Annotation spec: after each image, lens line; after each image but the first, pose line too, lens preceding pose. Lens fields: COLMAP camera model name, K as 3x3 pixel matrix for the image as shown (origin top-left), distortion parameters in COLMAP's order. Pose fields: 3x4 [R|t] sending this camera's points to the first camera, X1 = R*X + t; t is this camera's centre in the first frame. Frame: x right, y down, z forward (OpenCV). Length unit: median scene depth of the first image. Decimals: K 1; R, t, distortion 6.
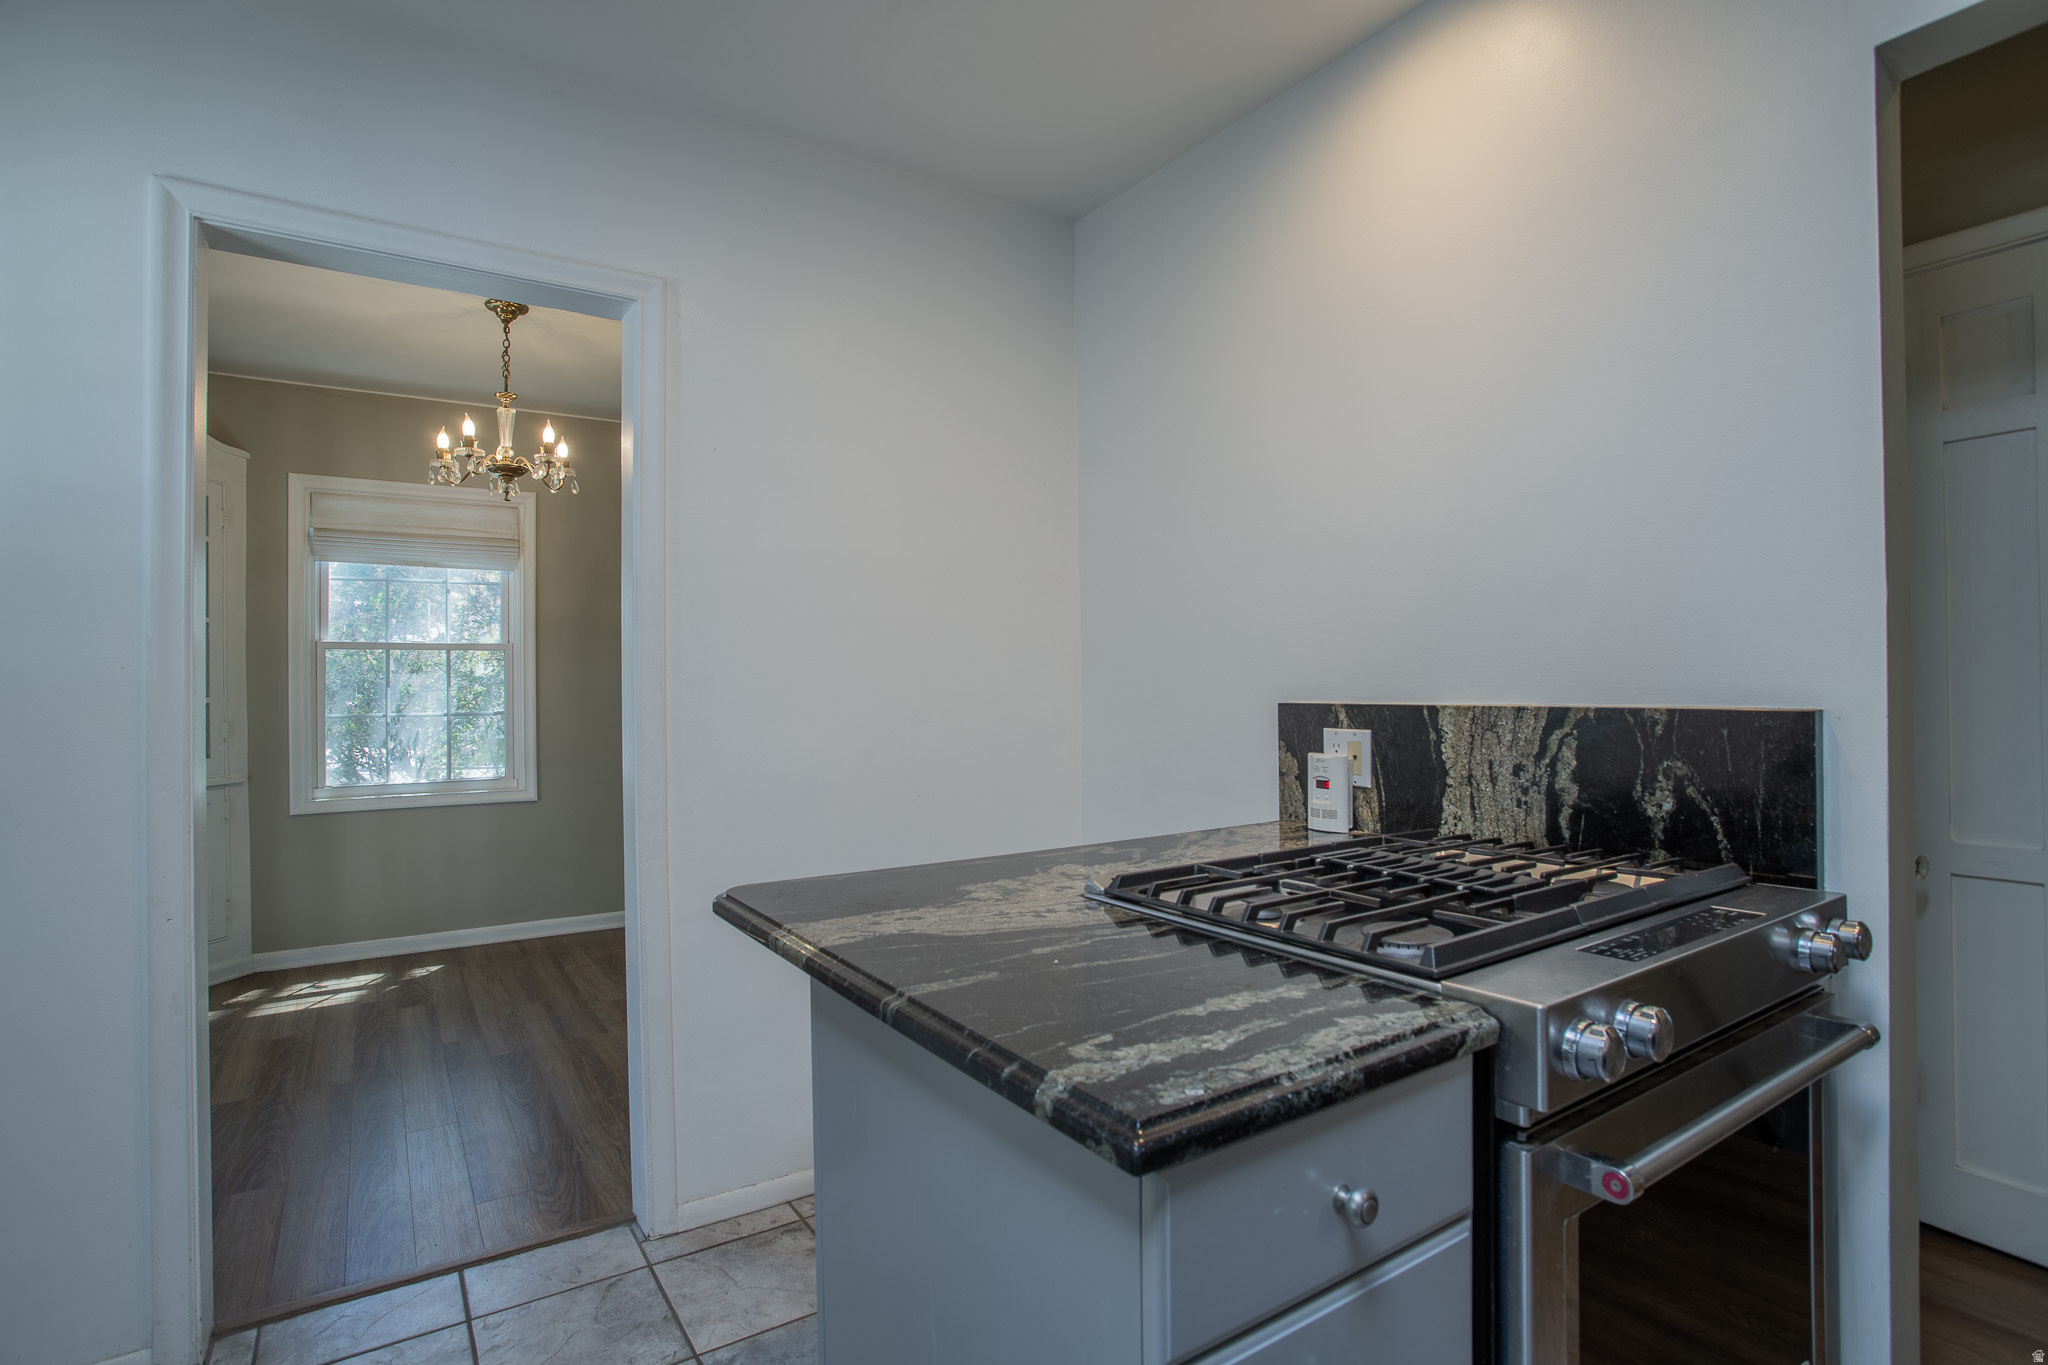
lens RADIAL K [[1002.8, 0, 1018.3], [0, 1002.8, 671.0], [0, 0, 1]] dist [-0.075442, 0.034743]
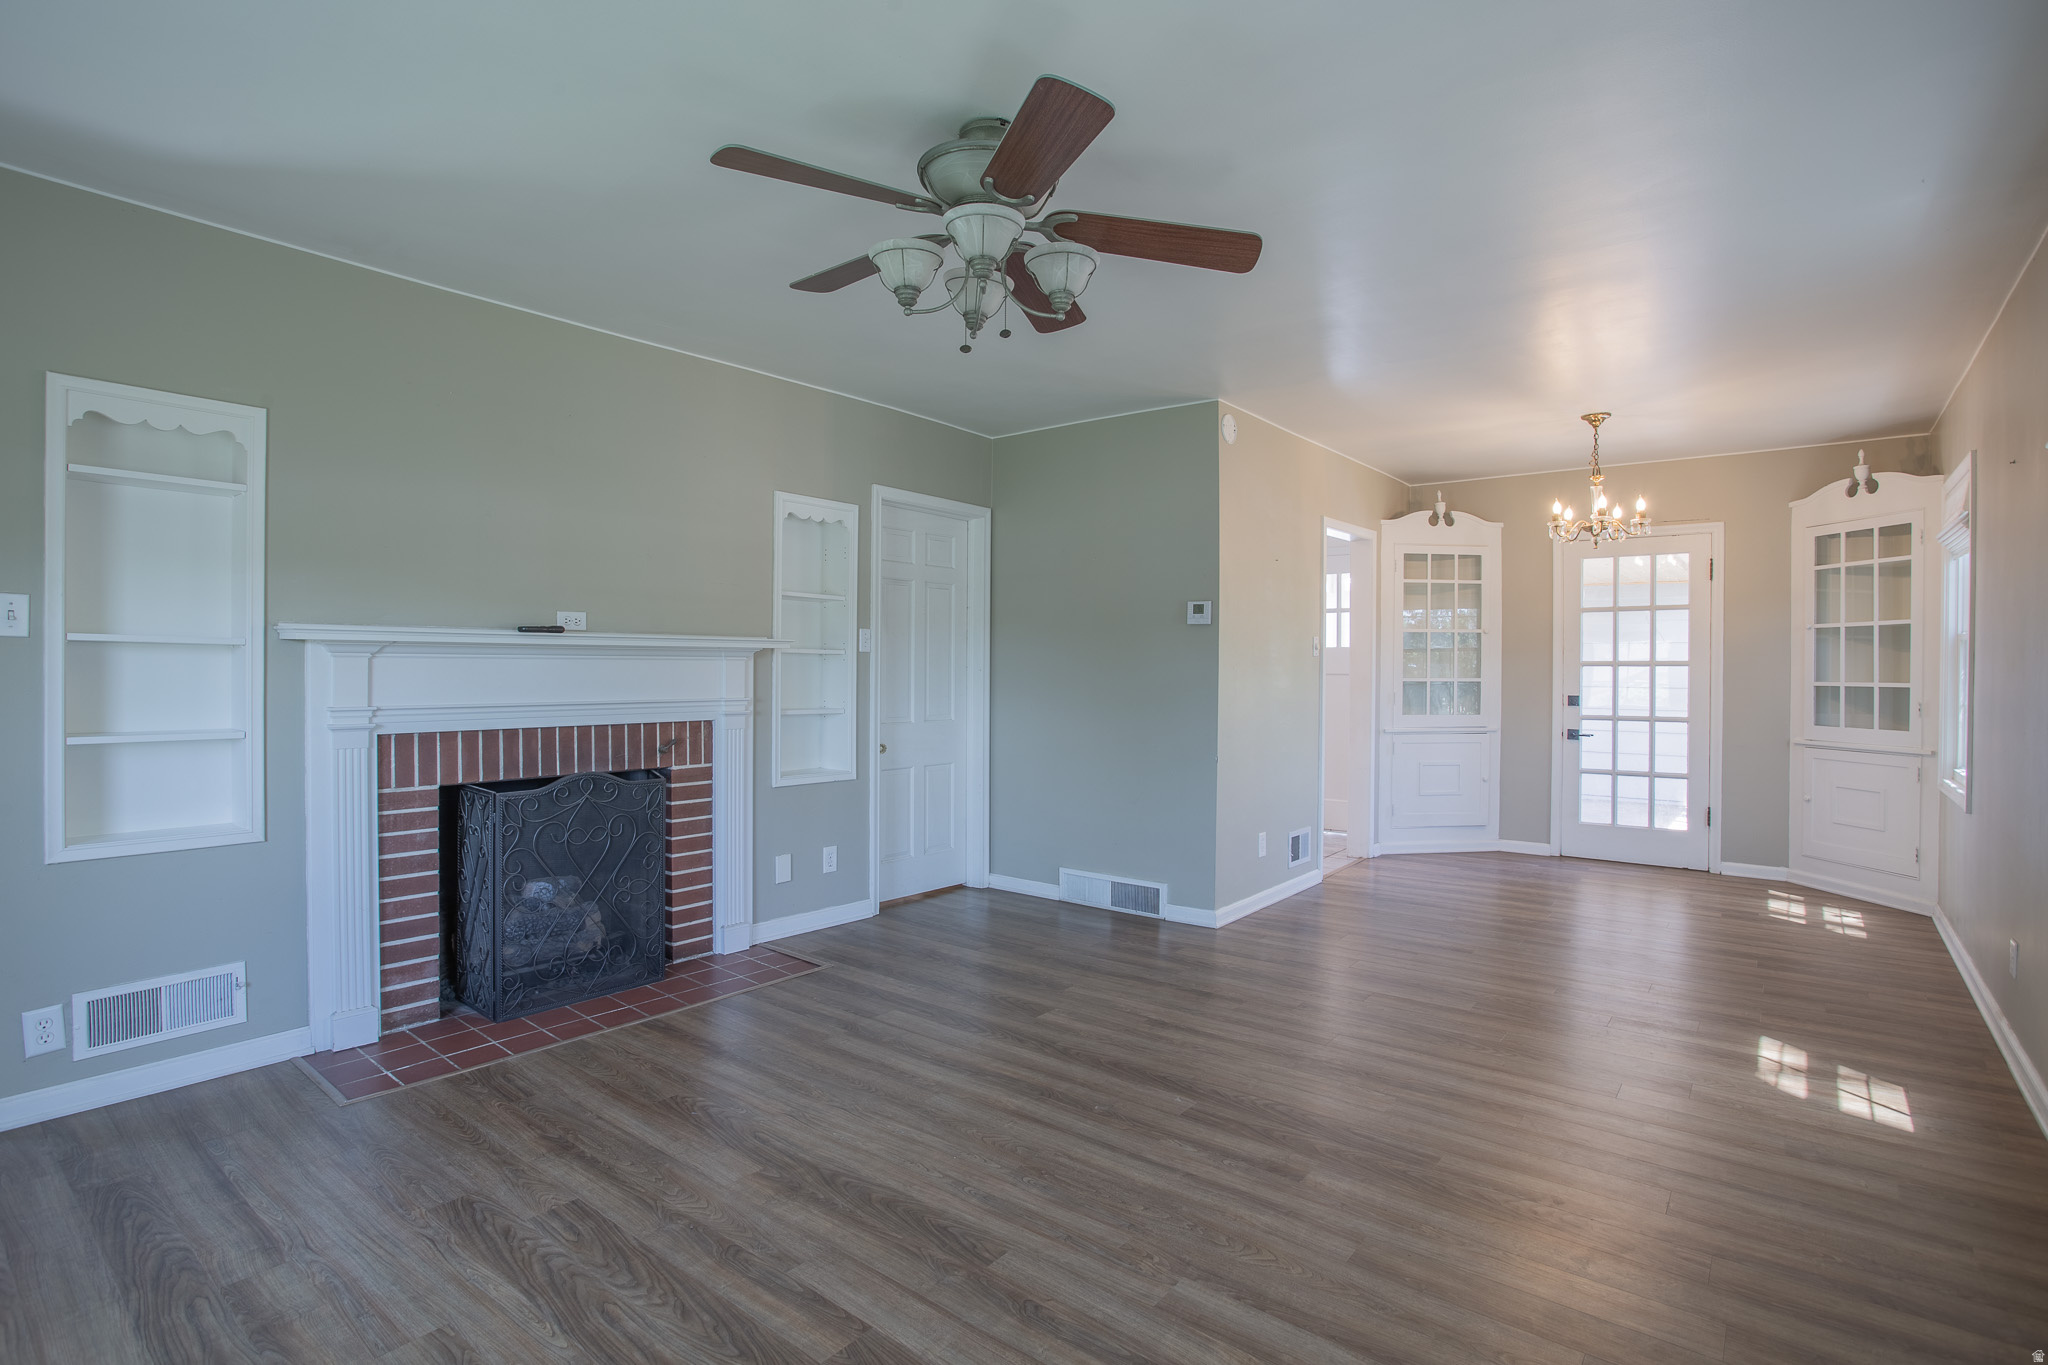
lens RADIAL K [[1002.8, 0, 1018.3], [0, 1002.8, 671.0], [0, 0, 1]] dist [-0.075442, 0.034743]
pose [[-0.953537, 0.000101, -0.301275, 0.646874], [0.001526, 0.999989, -0.004493, 0.018494], [0.301271, -0.004744, -0.953527, 1.866459]]
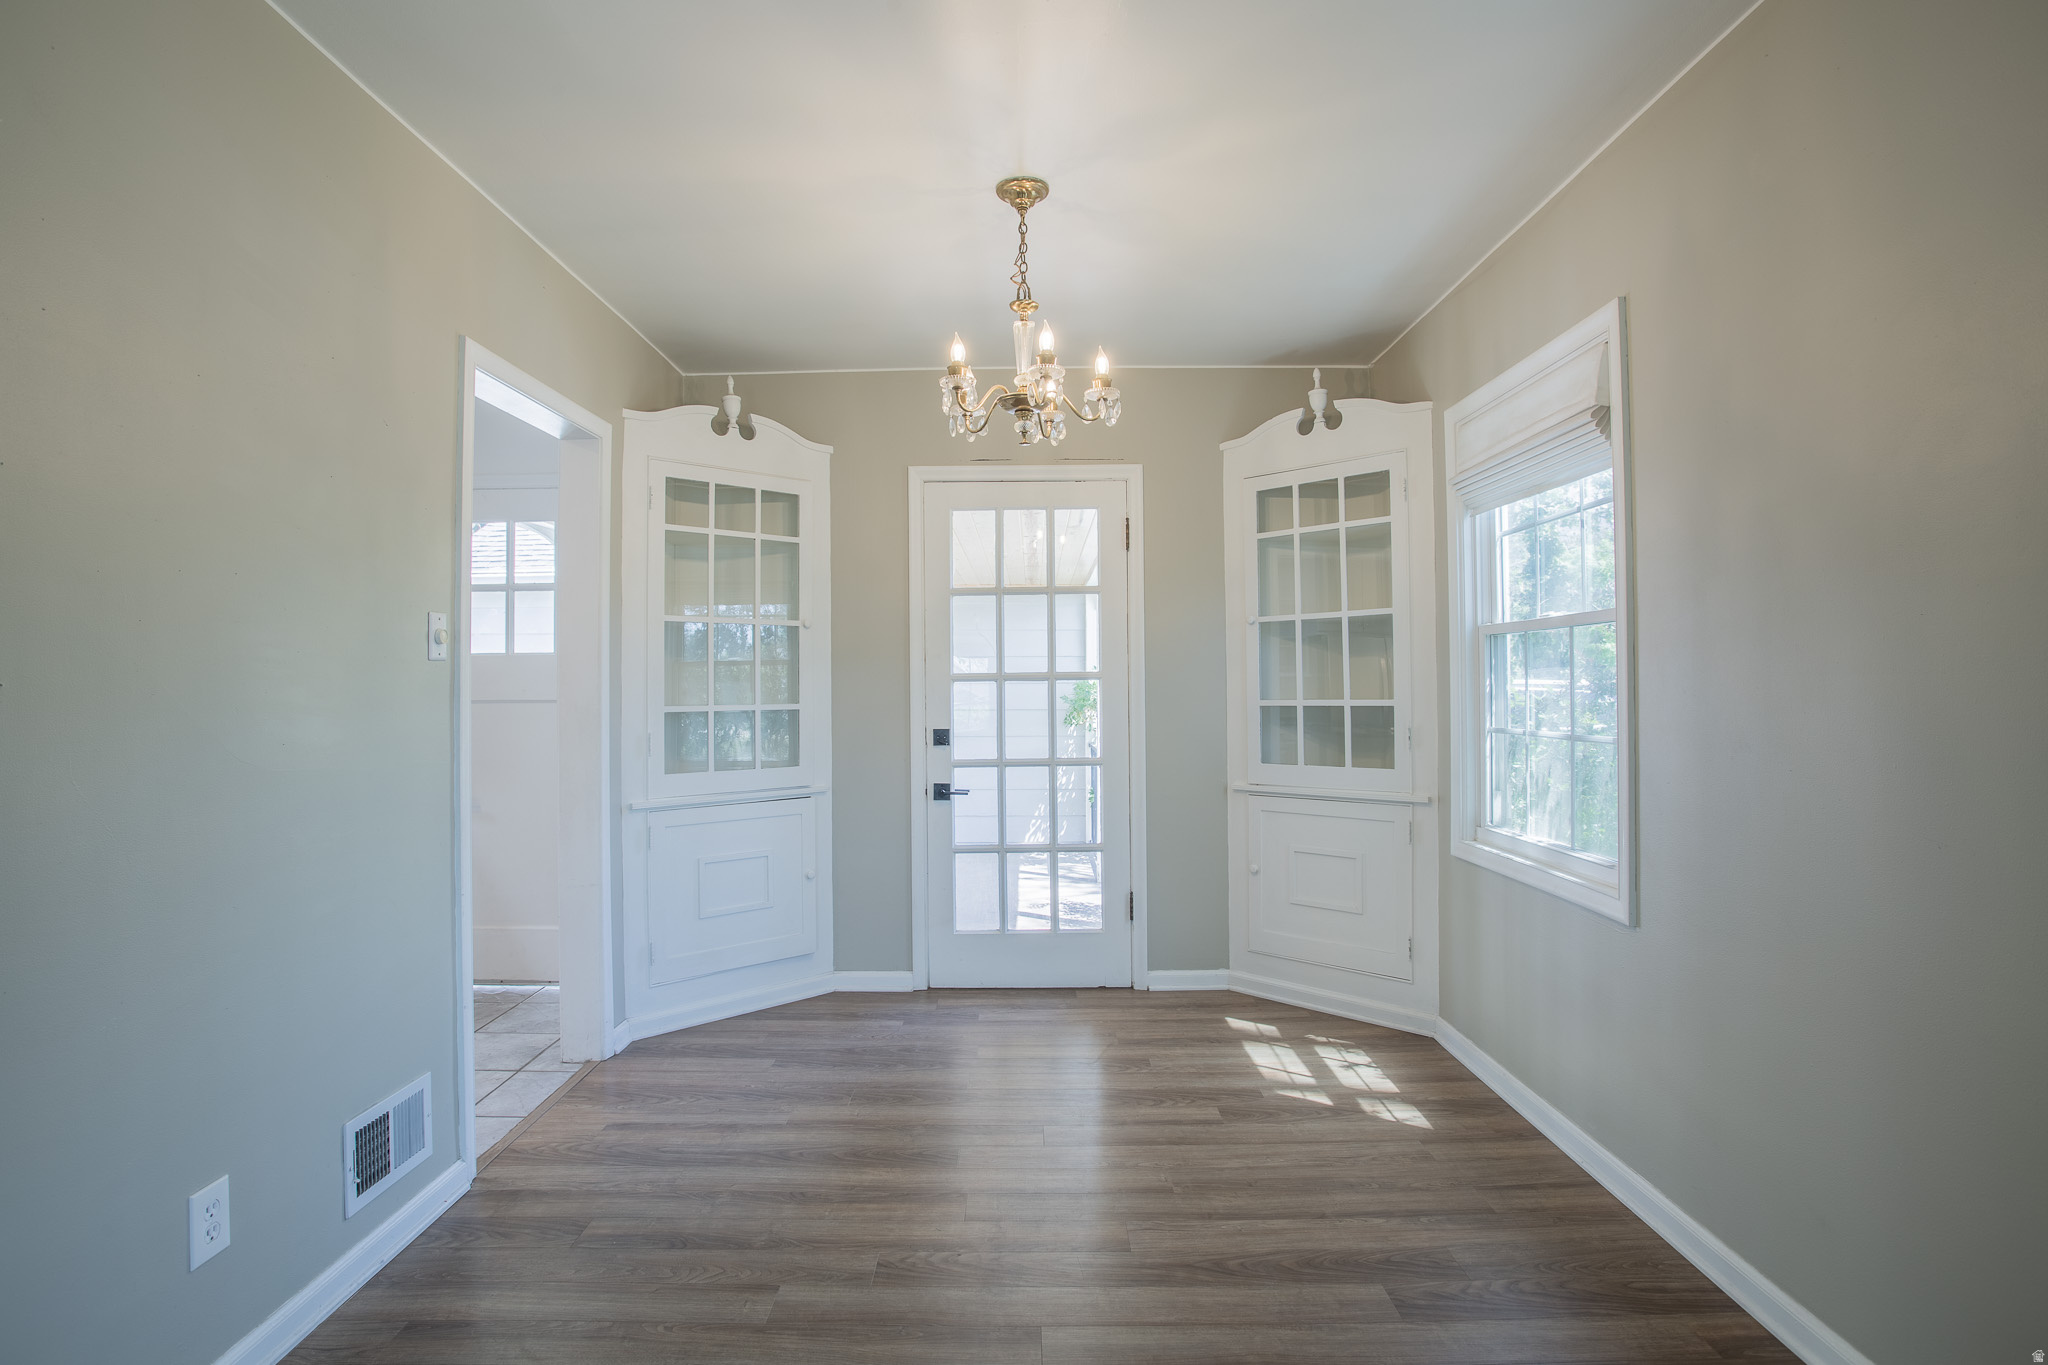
lens RADIAL K [[1002.8, 0, 1018.3], [0, 1002.8, 671.0], [0, 0, 1]] dist [-0.075442, 0.034743]
pose [[-0.561599, -0.007310, -0.827377, 0.090499], [0.019538, 0.999565, -0.022093, 0.017895], [0.827179, -0.028573, -0.561212, 1.239774]]
